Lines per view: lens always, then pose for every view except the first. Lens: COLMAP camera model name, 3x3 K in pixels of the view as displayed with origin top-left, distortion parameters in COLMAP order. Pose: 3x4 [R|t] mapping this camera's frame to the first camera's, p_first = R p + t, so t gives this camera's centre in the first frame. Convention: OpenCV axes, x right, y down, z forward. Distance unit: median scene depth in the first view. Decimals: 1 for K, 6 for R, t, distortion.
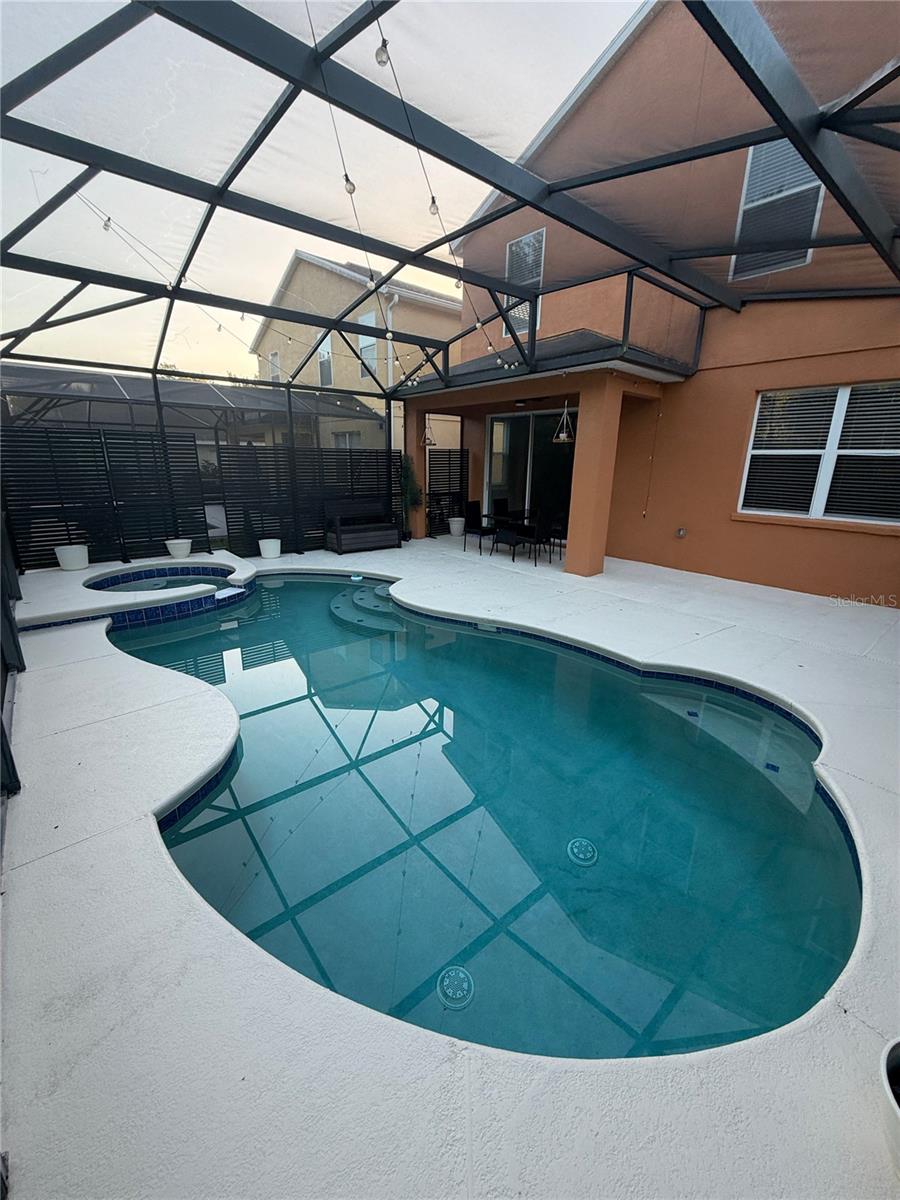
lens RADIAL K [[474.2, 0, 445.6], [0, 474.2, 593.3], [0, 0, 1]] dist [-0.001432, -0.000222]
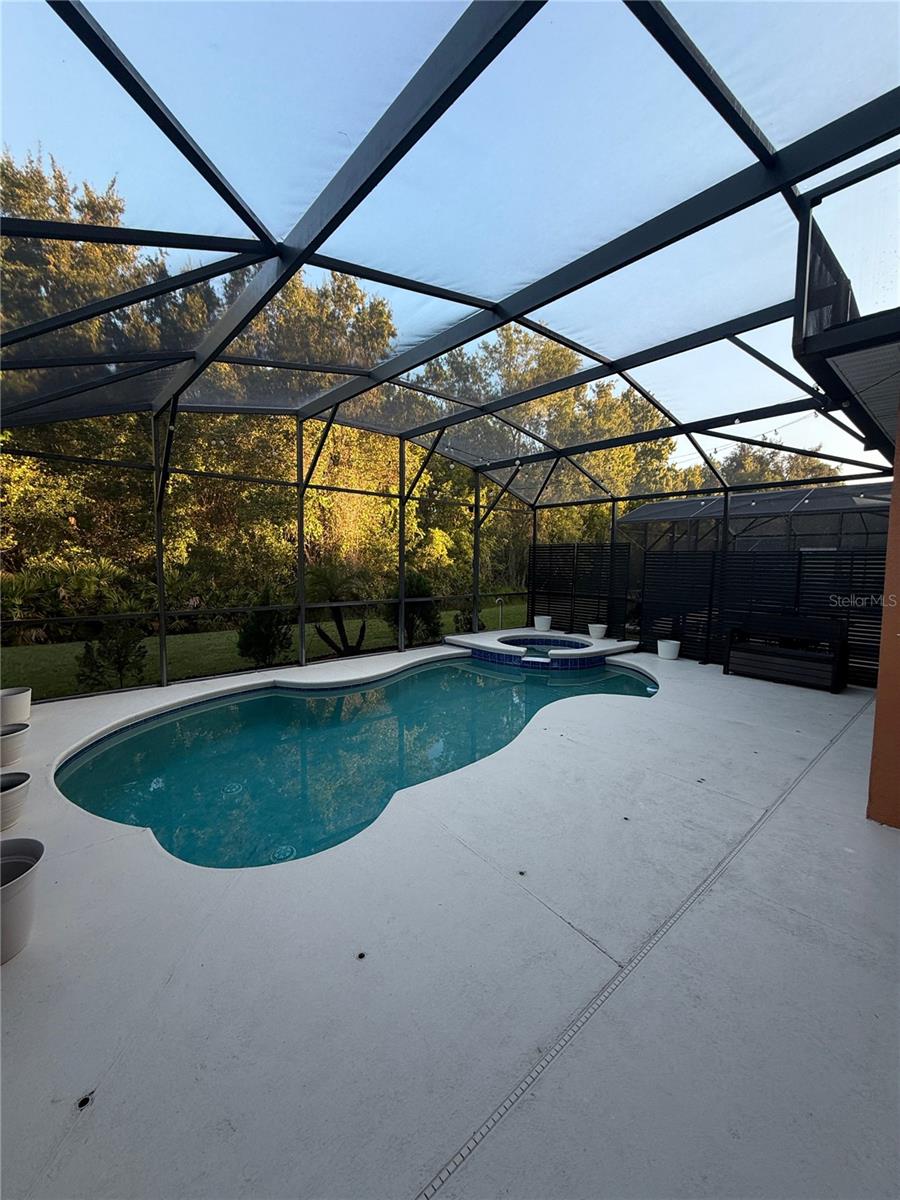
lens RADIAL K [[474.2, 0, 451.6], [0, 474.2, 601.9], [0, 0, 1]] dist [-0.001432, -0.000222]
pose [[0.033328, 0.074407, -0.996671, 0.752439], [-0.279938, 0.958004, 0.062159, -0.153145], [0.959439, 0.276935, 0.052757, 0.586428]]
